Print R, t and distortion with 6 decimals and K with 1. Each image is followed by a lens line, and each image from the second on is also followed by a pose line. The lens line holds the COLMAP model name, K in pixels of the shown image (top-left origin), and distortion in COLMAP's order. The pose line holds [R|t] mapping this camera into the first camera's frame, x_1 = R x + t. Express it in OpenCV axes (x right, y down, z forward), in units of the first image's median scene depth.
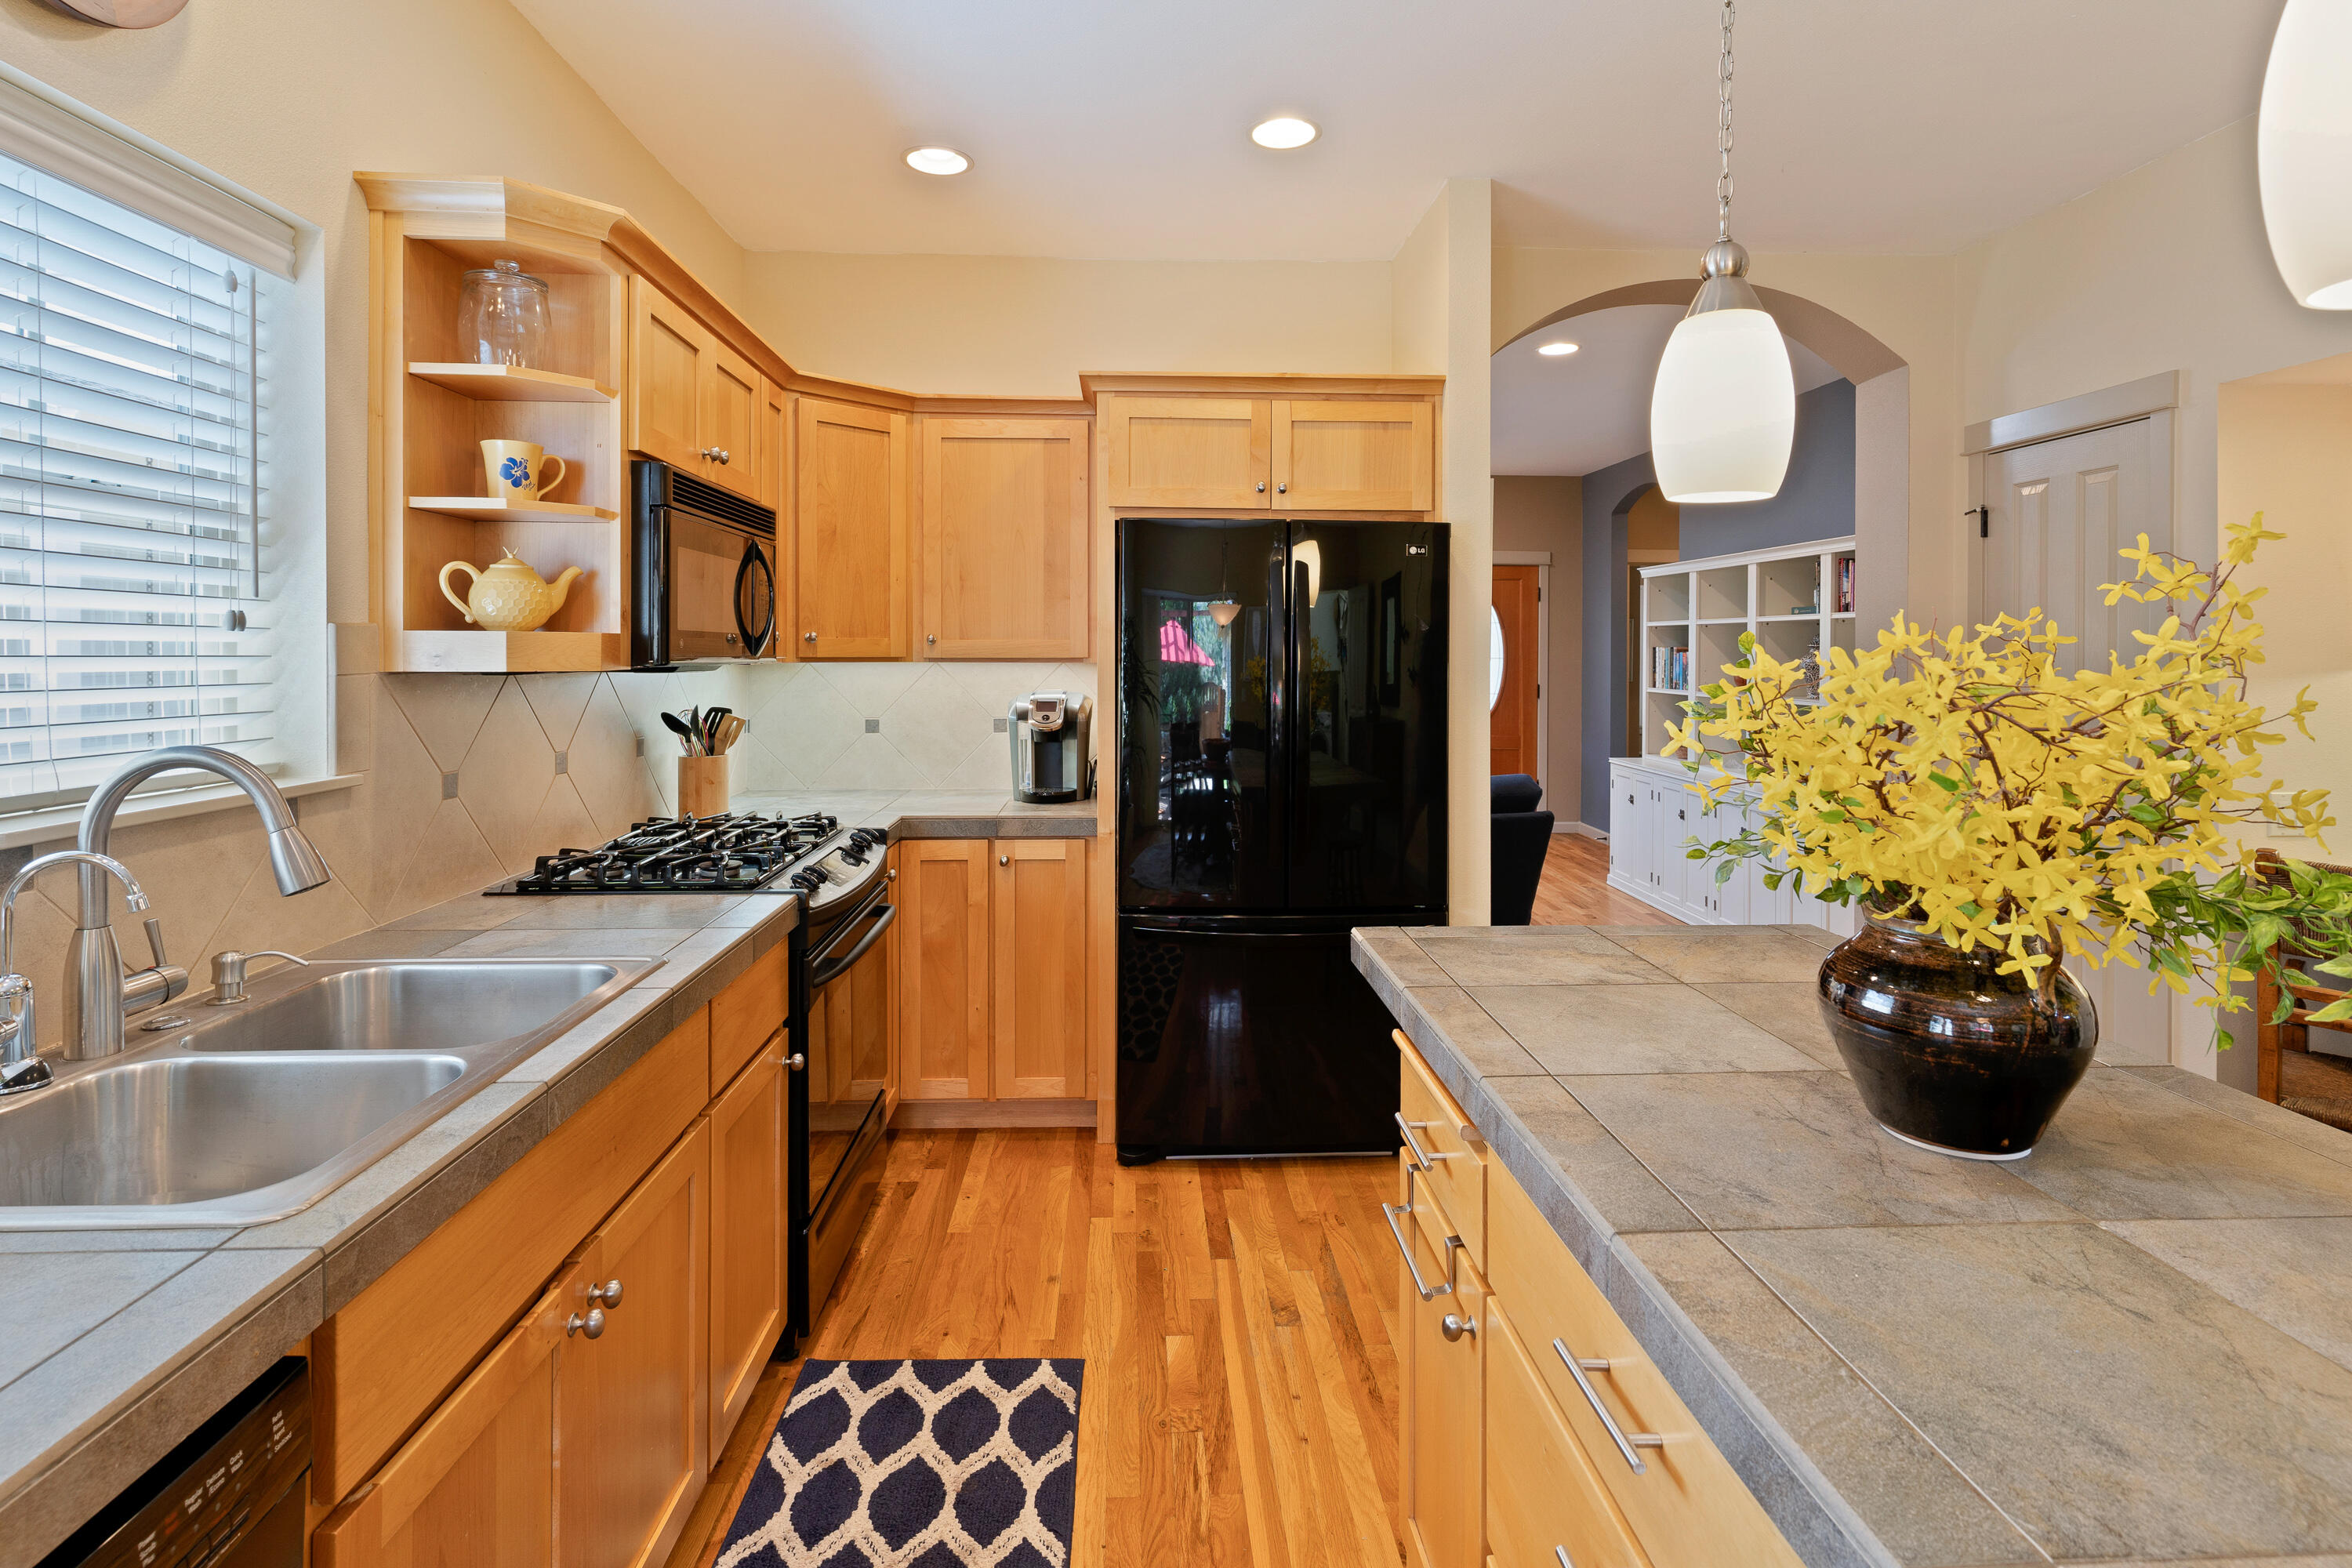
lens RADIAL K [[1189.0, 0, 1160.0], [0, 1189.0, 665.7], [0, 0, 1]] dist [-0.004577, 0.004621]
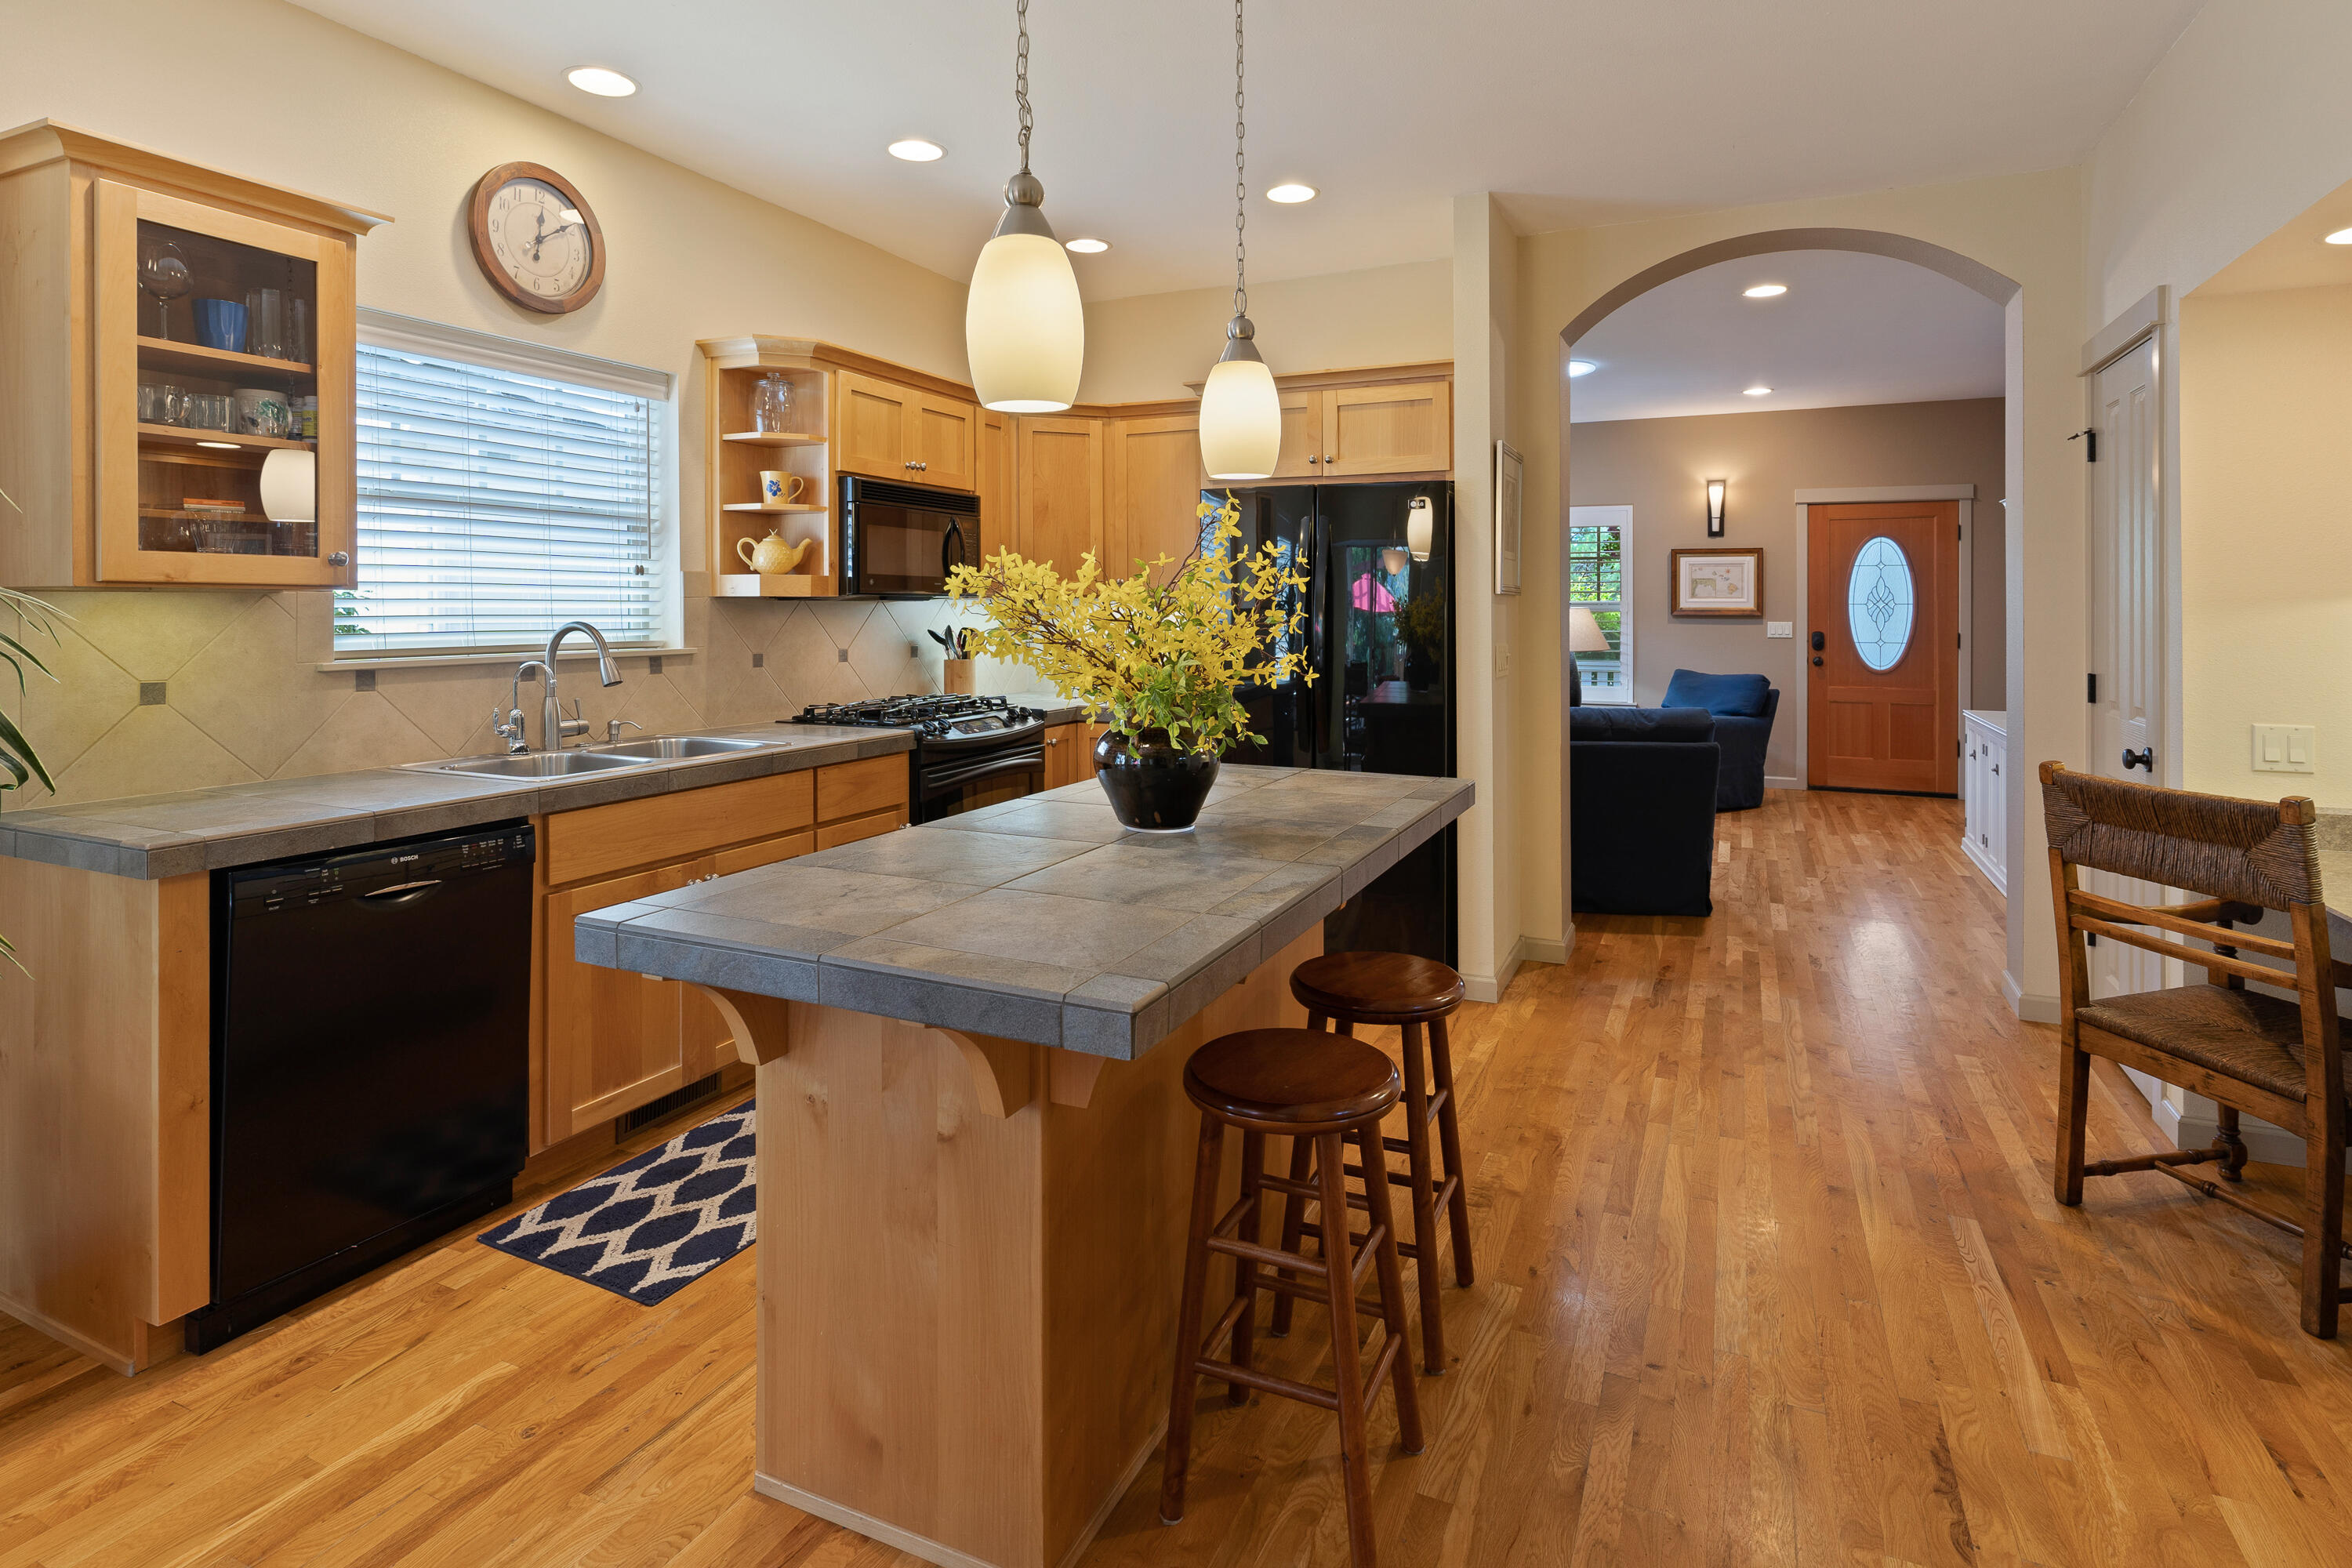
lens RADIAL K [[1189.0, 0, 1154.7], [0, 1189.0, 644.1], [0, 0, 1]] dist [-0.004577, 0.004621]
pose [[0.882521, 0.012021, -0.470119, 0.834147], [-0.003961, 0.999828, 0.018132, 0.042250], [0.470256, -0.014140, 0.882417, -0.346217]]
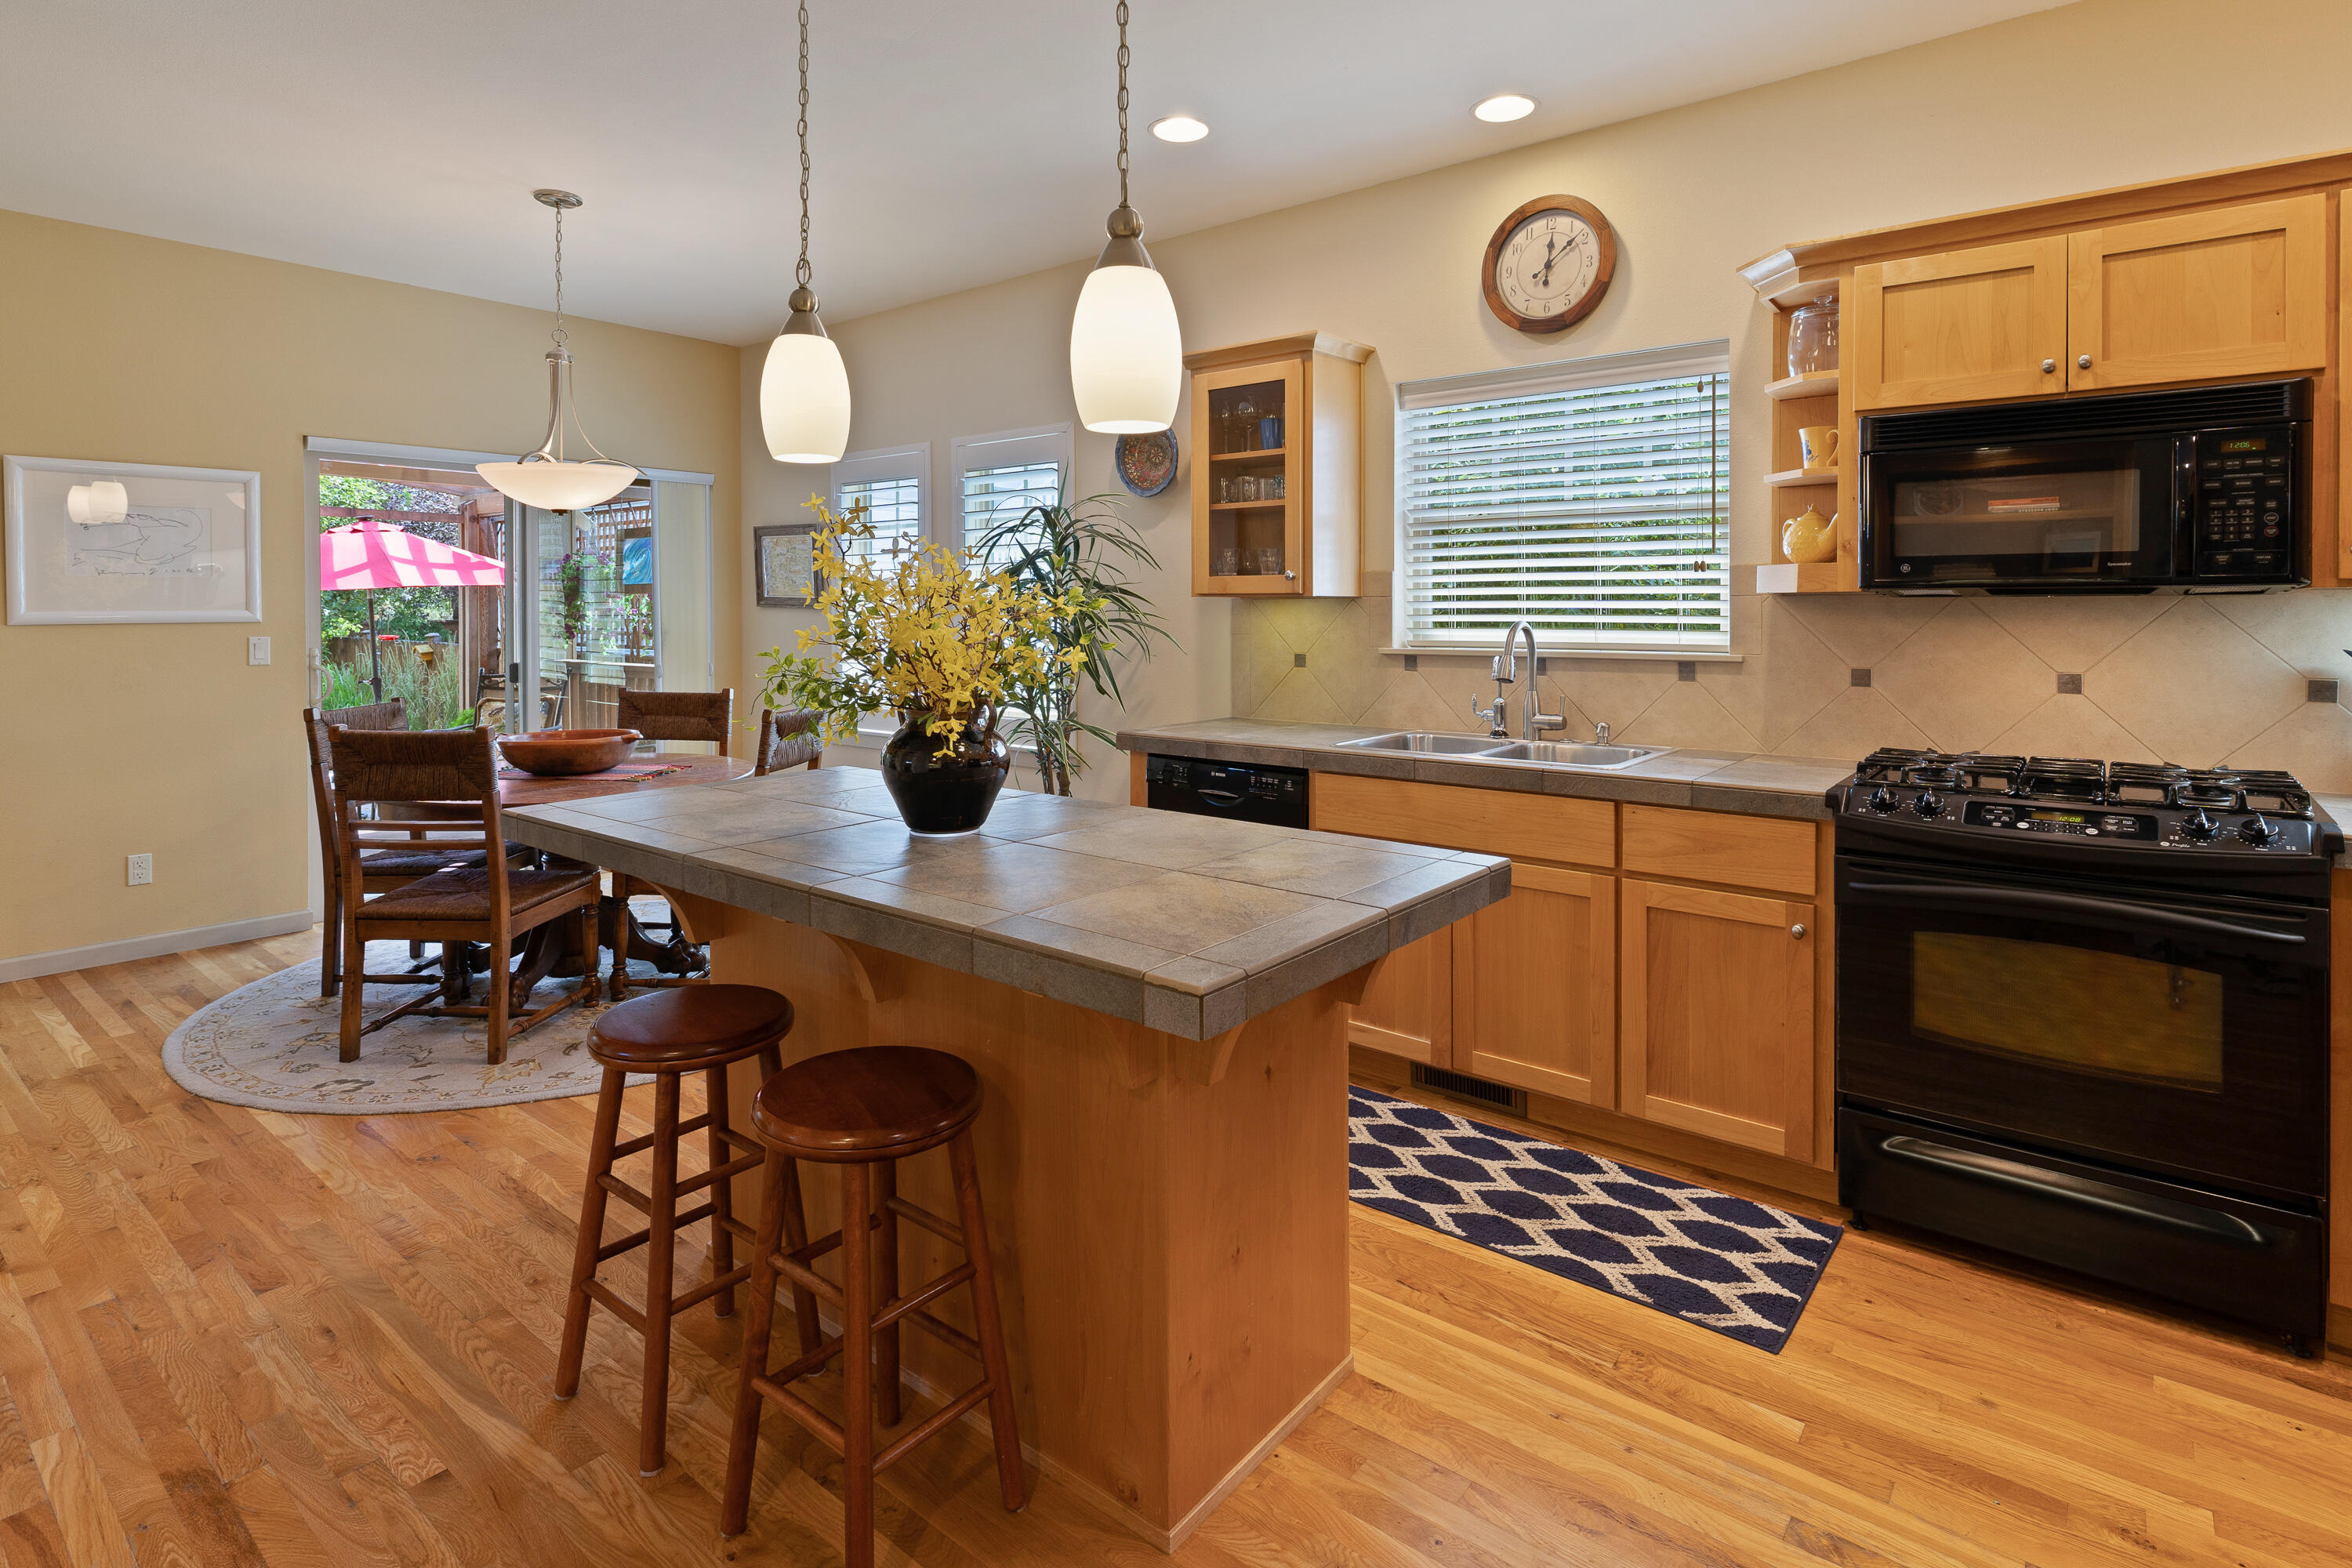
lens RADIAL K [[1189.0, 0, 1181.6], [0, 1189.0, 628.9], [0, 0, 1]] dist [-0.004577, 0.004621]
pose [[-0.658265, 0.007346, -0.752750, 0.984596], [-0.012509, 0.999708, 0.020695, 0.027586], [0.752682, 0.023039, -0.657981, 1.352182]]
